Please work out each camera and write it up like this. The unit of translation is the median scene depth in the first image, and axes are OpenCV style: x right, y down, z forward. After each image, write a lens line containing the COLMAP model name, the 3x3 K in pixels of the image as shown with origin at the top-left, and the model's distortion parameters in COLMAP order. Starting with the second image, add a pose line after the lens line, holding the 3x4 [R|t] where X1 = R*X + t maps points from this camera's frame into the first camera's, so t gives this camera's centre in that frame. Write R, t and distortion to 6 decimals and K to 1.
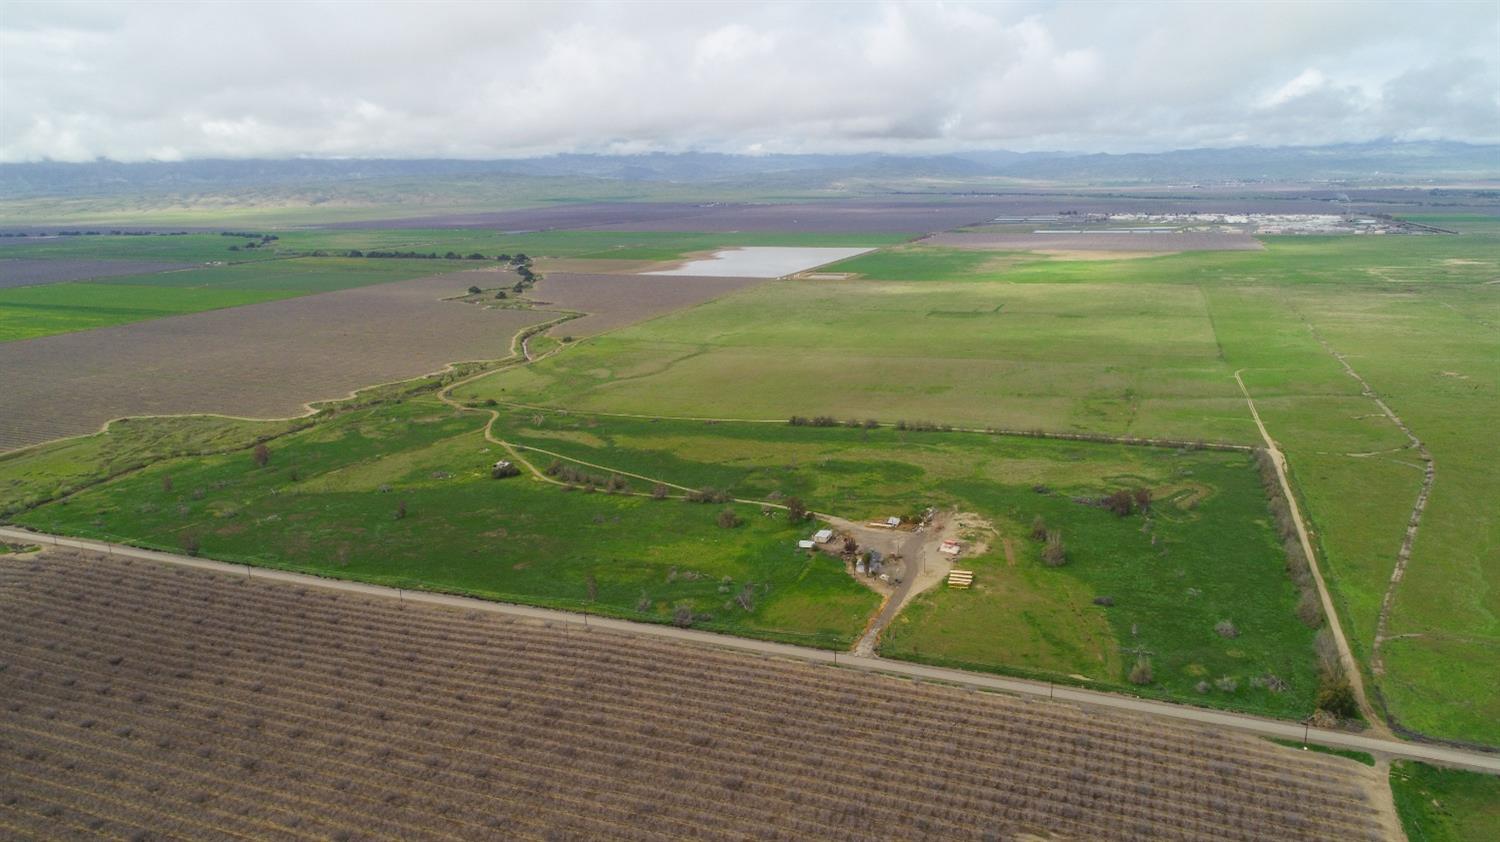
lens RADIAL K [[1002.9, 0, 750.0], [0, 1002.9, 421.0], [0, 0, 1]] dist [-0.003981, 0.001828]
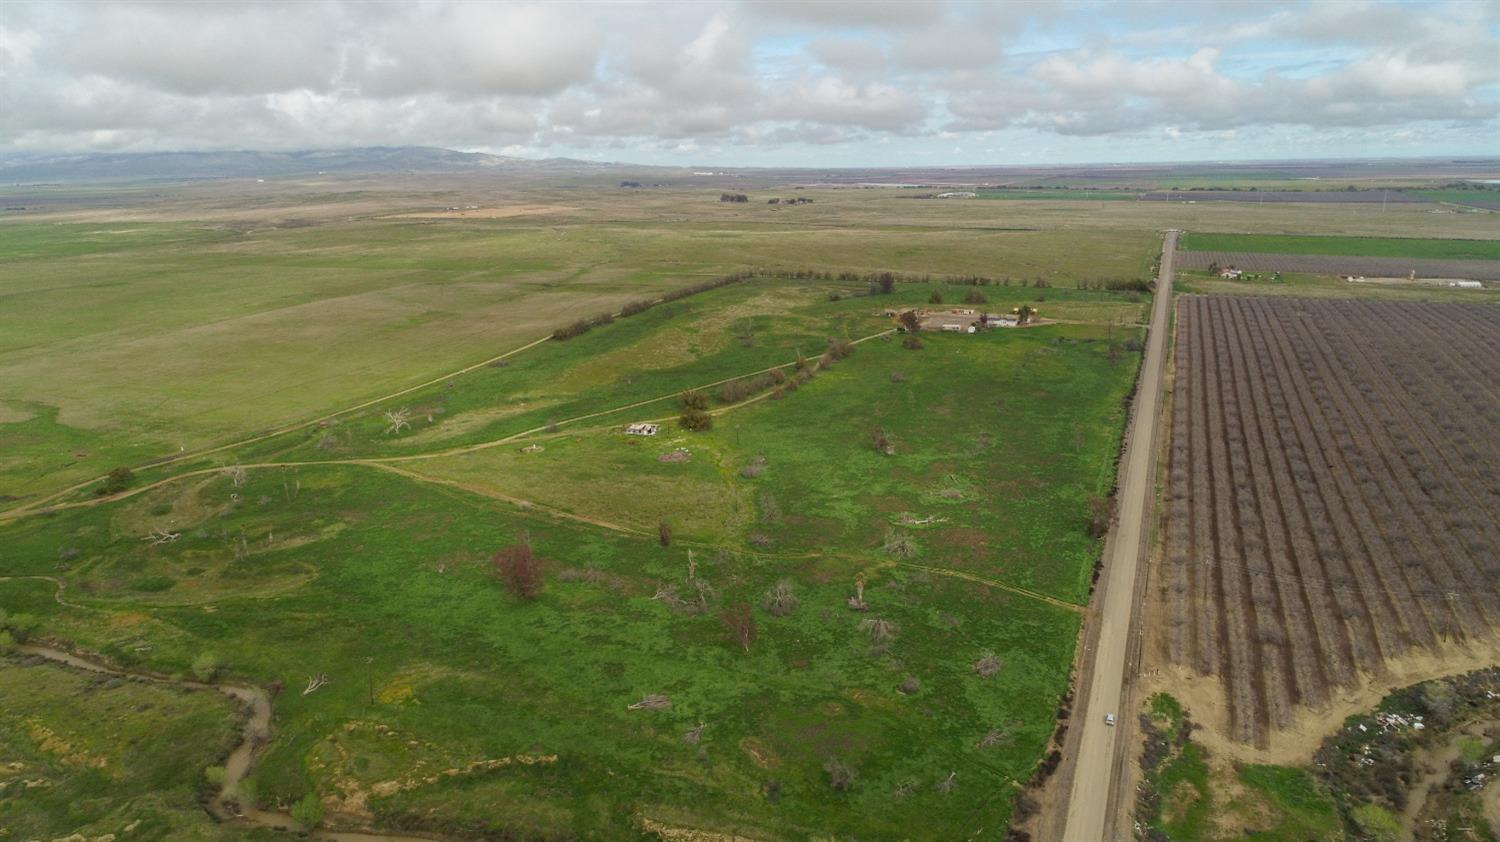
lens RADIAL K [[1002.9, 0, 750.0], [0, 1002.9, 421.0], [0, 0, 1]] dist [-0.003981, 0.001828]
pose [[0.020496, -0.235380, 0.971687, -1.299184], [0.262275, 0.939120, 0.221958, -0.127404], [-0.964776, 0.250300, 0.080982, 1.329397]]
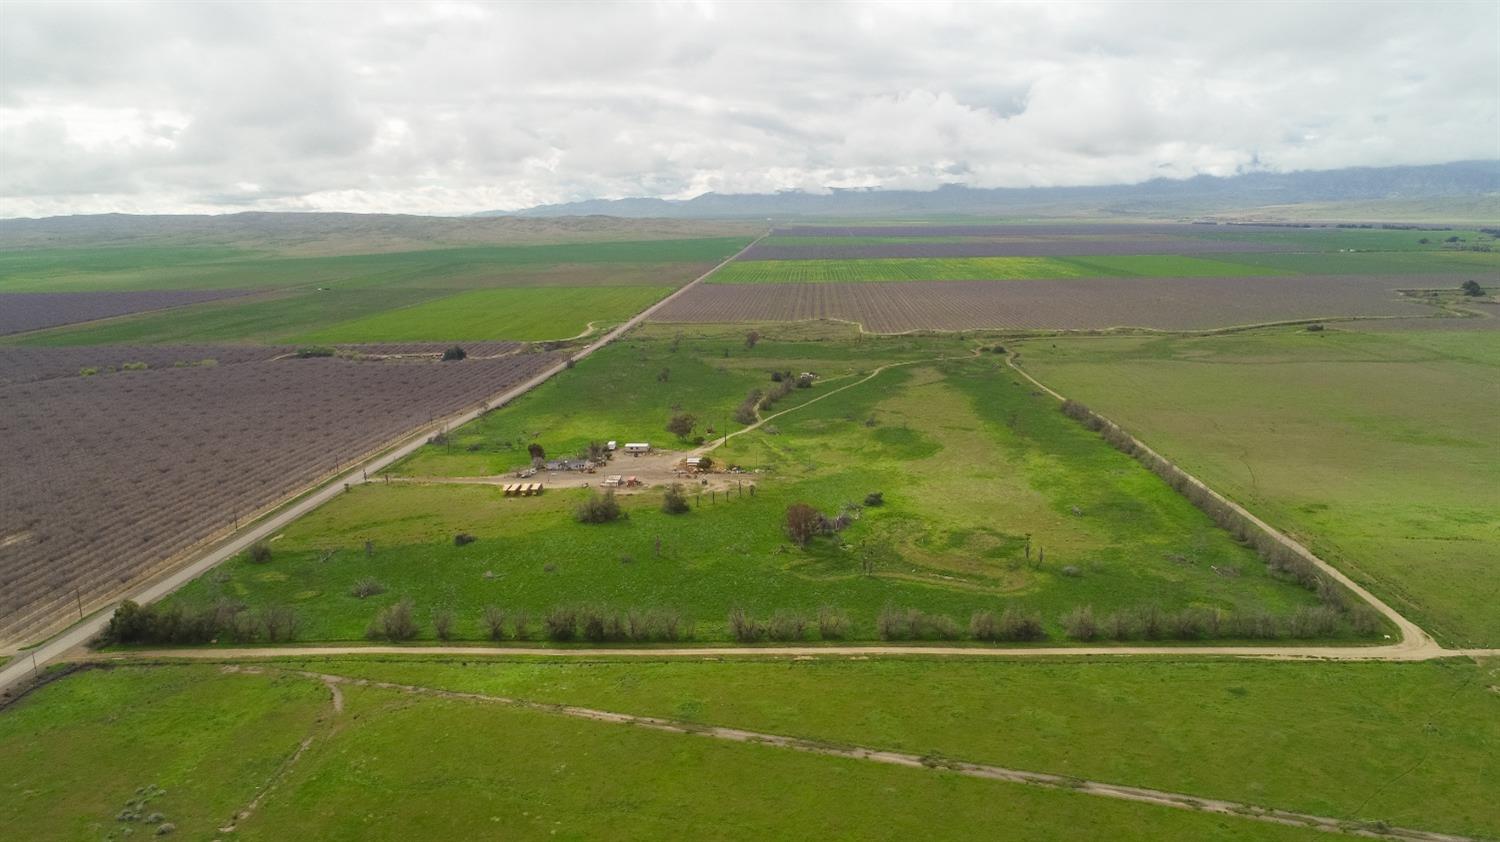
lens RADIAL K [[1002.9, 0, 750.0], [0, 1002.9, 421.0], [0, 0, 1]] dist [-0.003981, 0.001828]
pose [[0.313185, 0.208804, -0.926453, 1.099485], [-0.218428, 0.965215, 0.143701, -0.074813], [0.924232, 0.157358, 0.347900, 0.873427]]
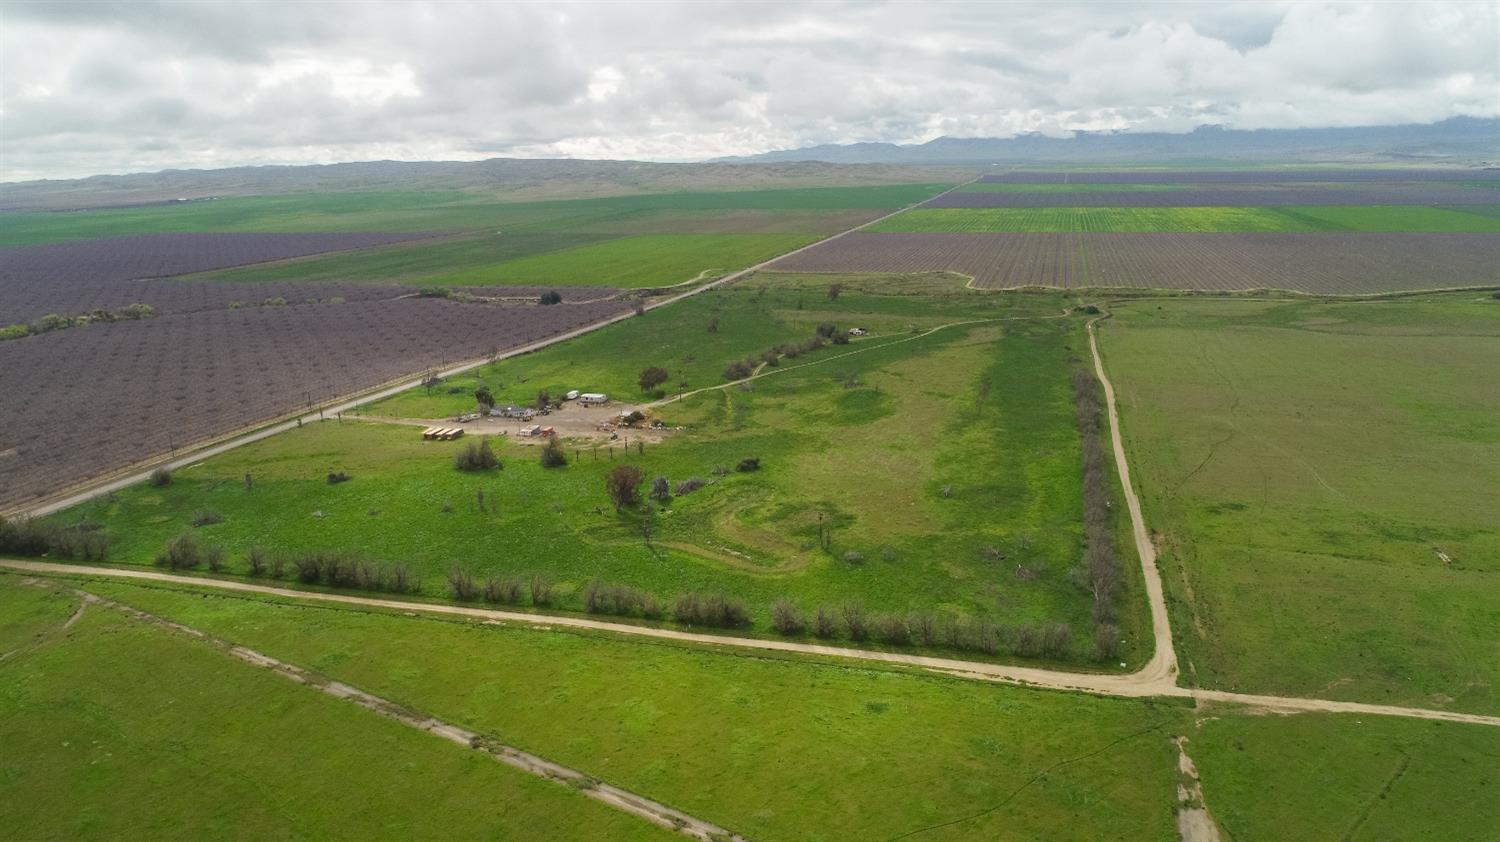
lens RADIAL K [[1002.9, 0, 750.0], [0, 1002.9, 421.0], [0, 0, 1]] dist [-0.003981, 0.001828]
pose [[0.089272, 0.267510, -0.959411, 1.129826], [-0.221971, 0.944375, 0.242663, -0.142090], [0.970958, 0.191299, 0.143685, 1.149951]]
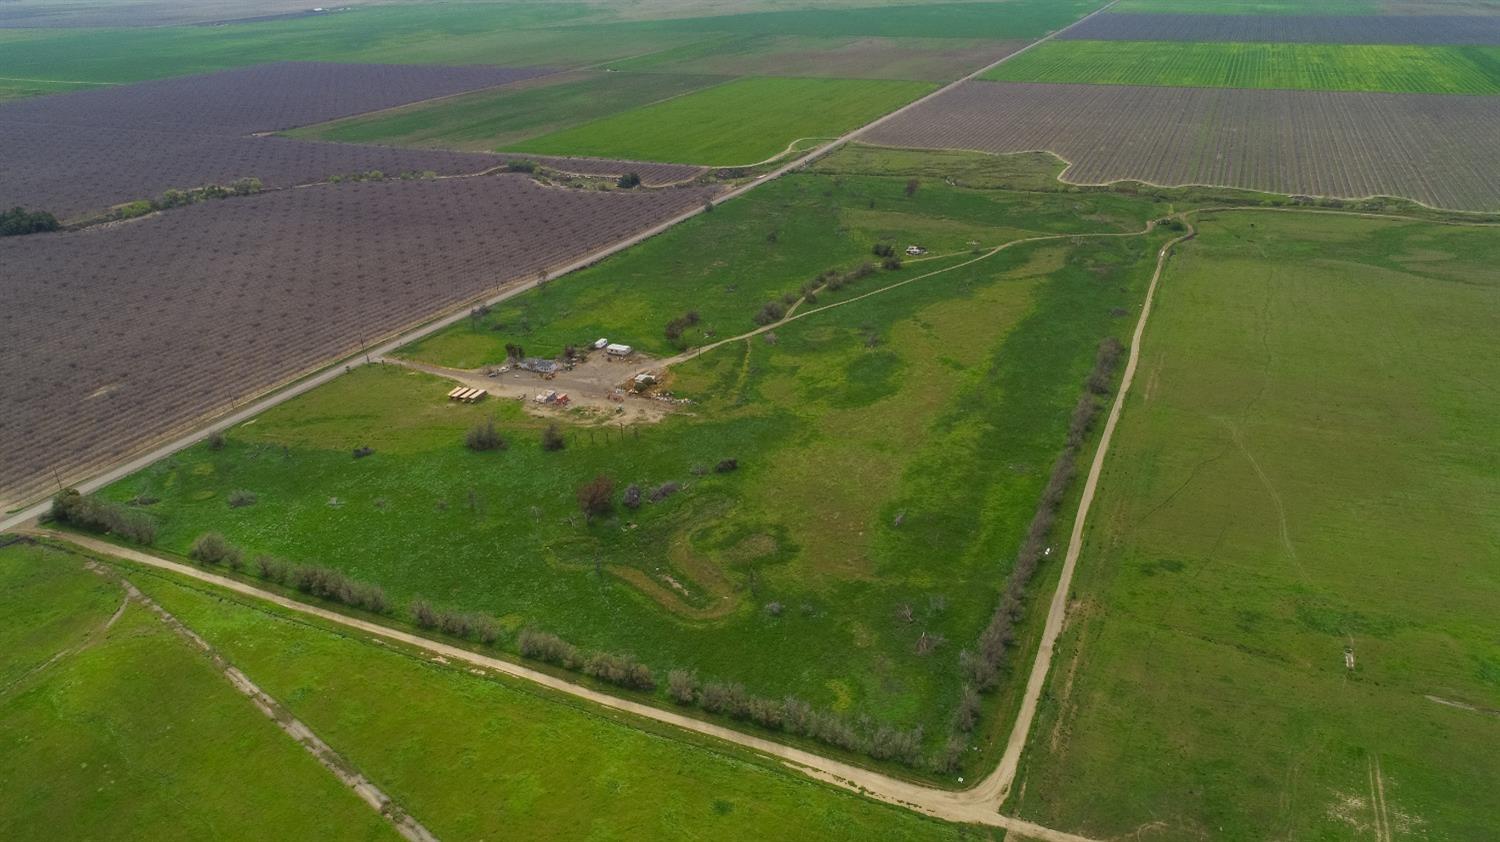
lens RADIAL K [[1002.9, 0, 750.0], [0, 1002.9, 421.0], [0, 0, 1]] dist [-0.003981, 0.001828]
pose [[-0.049222, 0.443932, -0.894707, 1.110476], [-0.218739, 0.869255, 0.443338, -0.326998], [0.974541, 0.217530, 0.054319, 1.236039]]
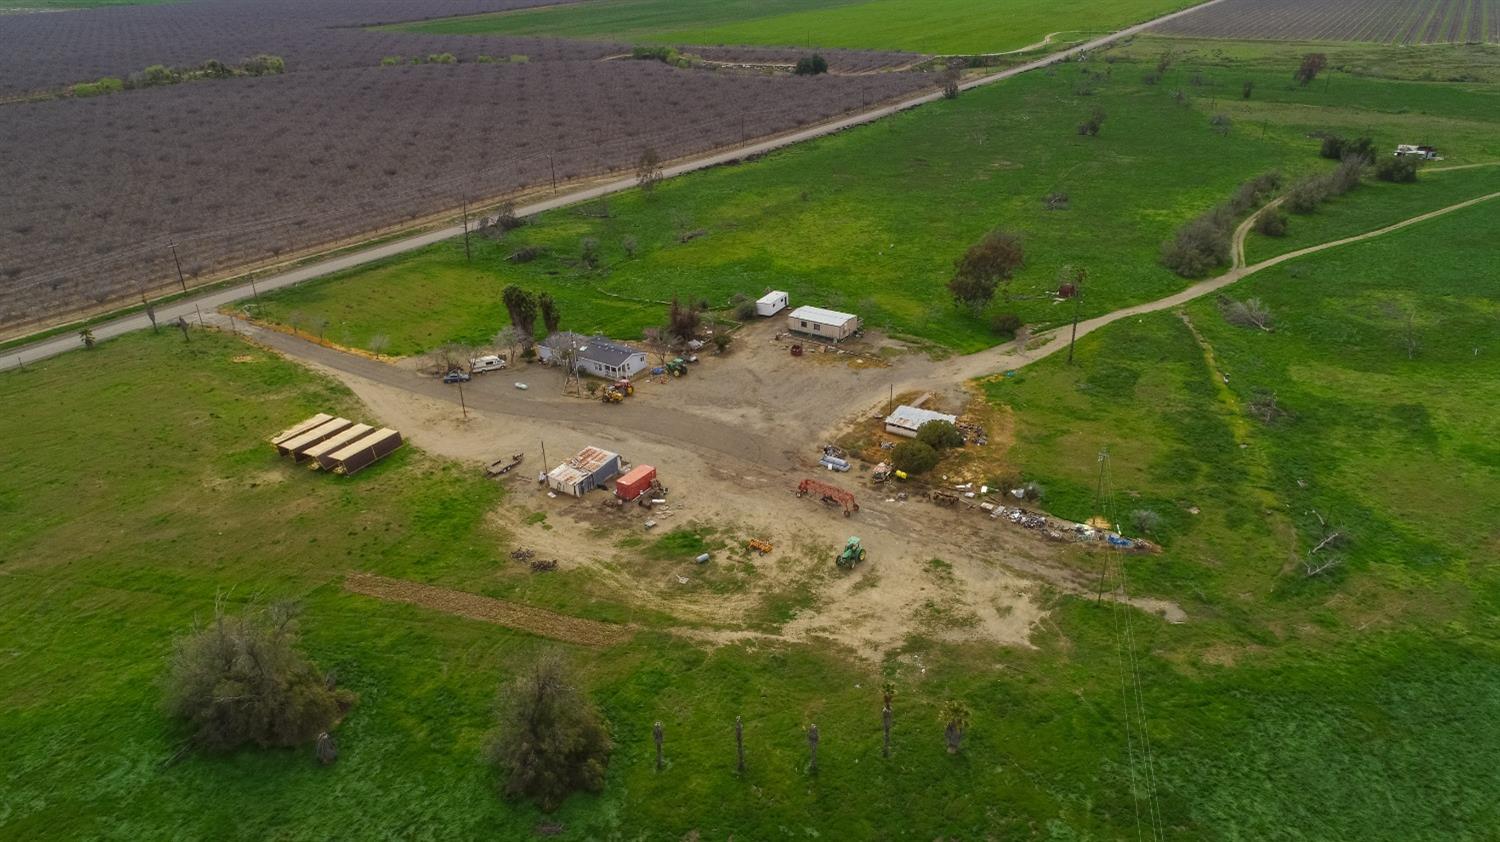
lens RADIAL K [[1002.9, 0, 750.0], [0, 1002.9, 421.0], [0, 0, 1]] dist [-0.003981, 0.001828]
pose [[-0.195879, 0.450716, -0.870911, 0.448576], [-0.210961, 0.847953, 0.486282, -0.021520], [0.957667, 0.278981, -0.071013, 1.148320]]
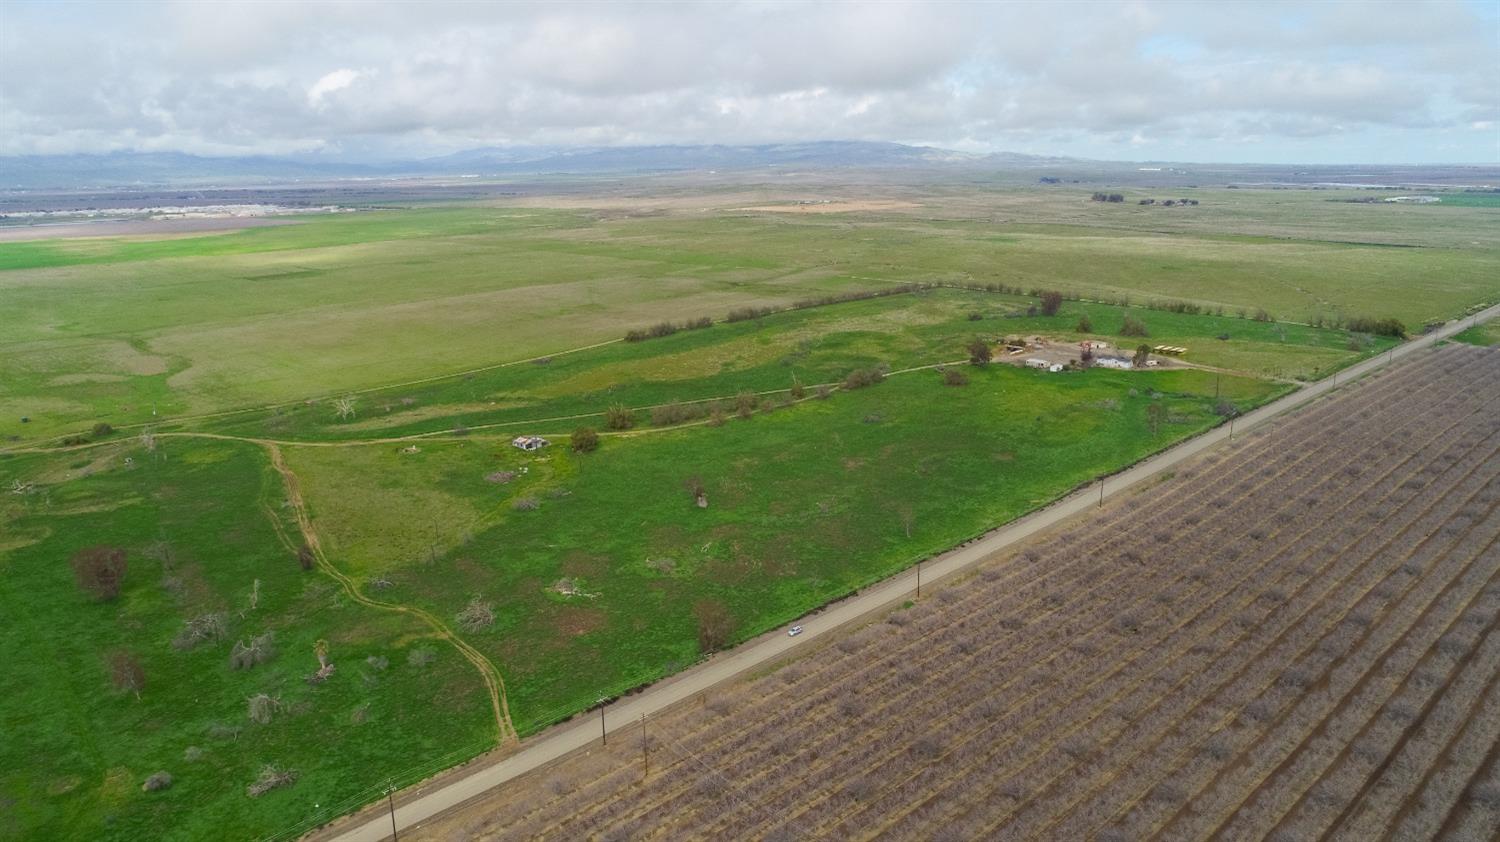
lens RADIAL K [[996.3, 0, 750.3], [0, 996.3, 448.5], [0, 0, 1]] dist [-0.003494, -0.003892]
pose [[0.437909, -0.238196, 0.866890, -1.077615], [0.226666, 0.962364, 0.149929, -0.020460], [-0.869976, 0.130839, 0.475419, 0.896250]]
